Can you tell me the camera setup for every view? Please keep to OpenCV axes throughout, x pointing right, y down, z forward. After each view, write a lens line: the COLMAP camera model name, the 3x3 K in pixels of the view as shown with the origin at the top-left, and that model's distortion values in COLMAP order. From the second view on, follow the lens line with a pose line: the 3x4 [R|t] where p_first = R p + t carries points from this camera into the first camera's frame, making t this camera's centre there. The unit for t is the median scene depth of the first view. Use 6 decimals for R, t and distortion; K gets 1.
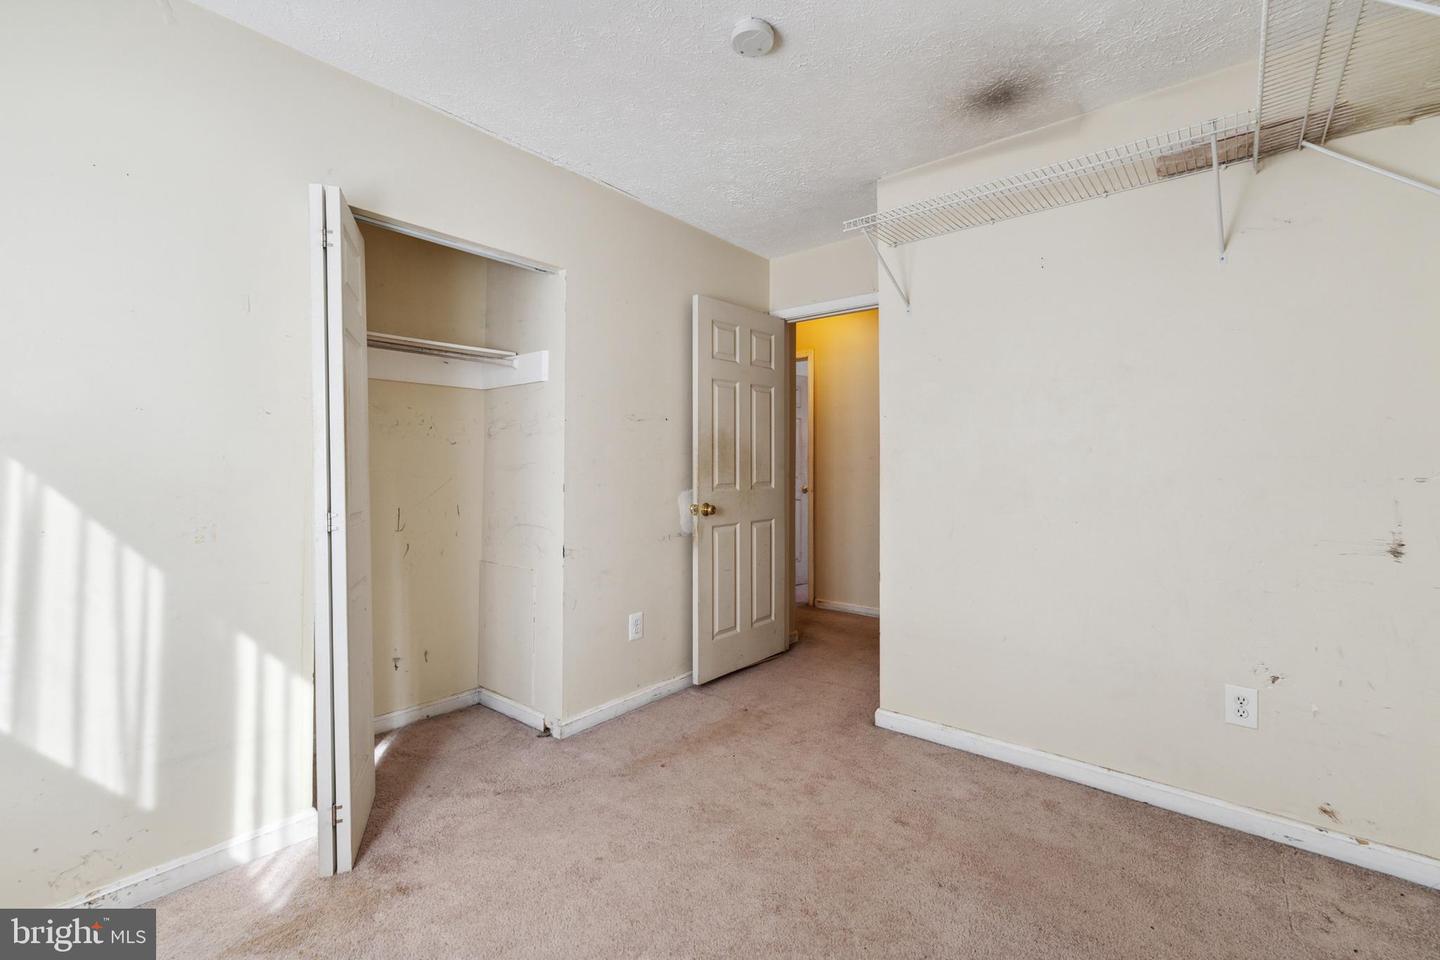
lens RADIAL K [[591.2, 0, 718.4], [0, 591.2, 466.1], [0, 0, 1]] dist [0.001398, -0.000253]
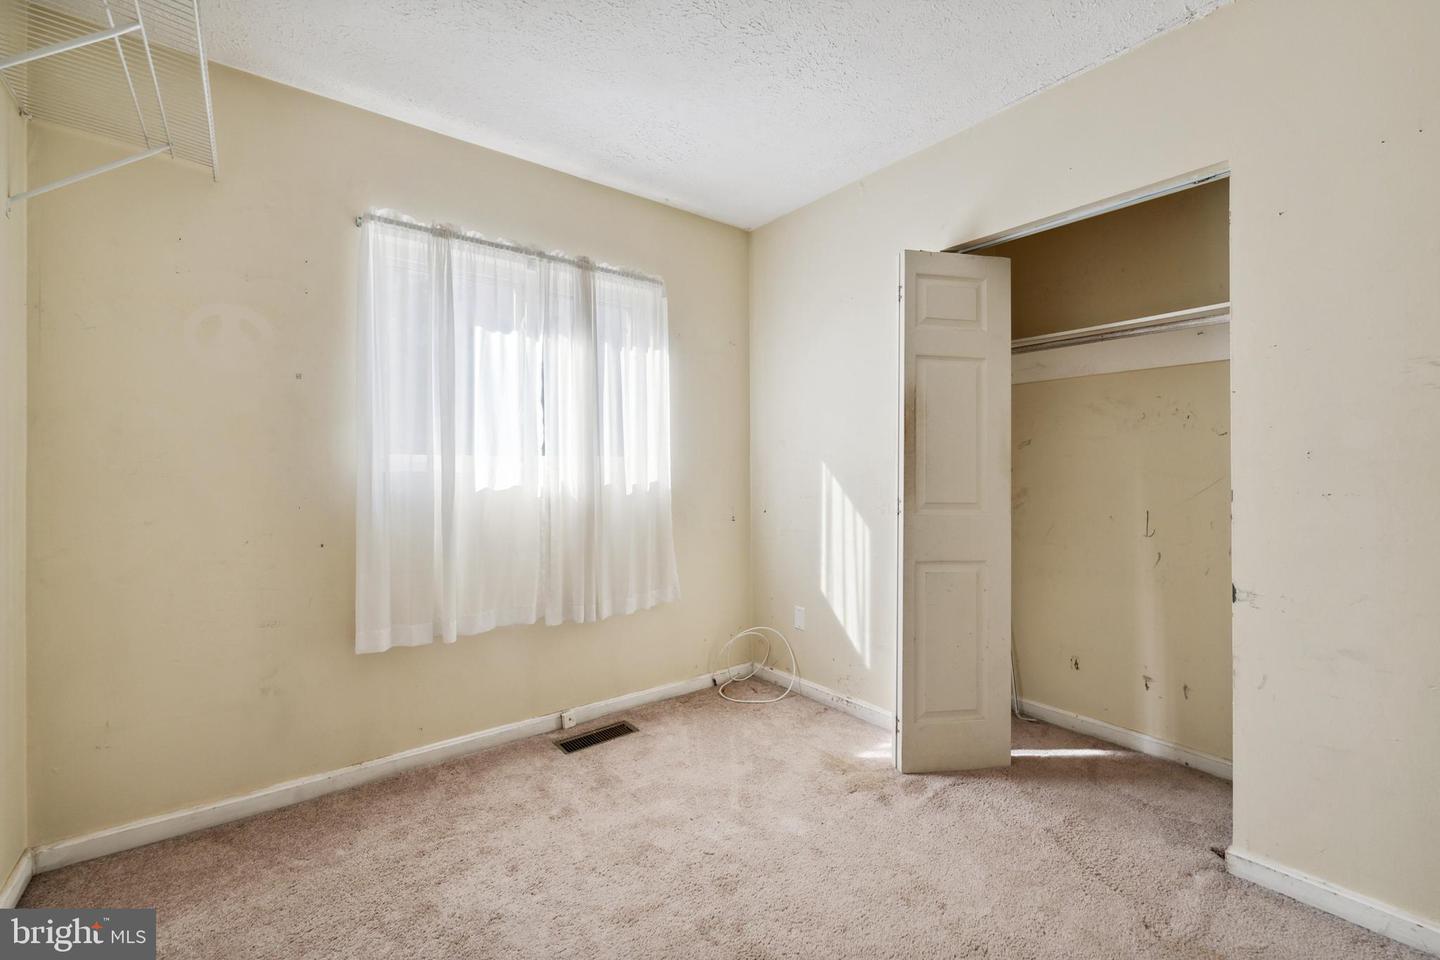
lens RADIAL K [[591.2, 0, 718.6], [0, 591.2, 479.7], [0, 0, 1]] dist [0.001398, -0.000253]
pose [[-0.174887, 0.021862, -0.984346, 0.542583], [0.006324, 0.999758, 0.021081, 0.001607], [0.984568, -0.002539, -0.174983, 0.620559]]
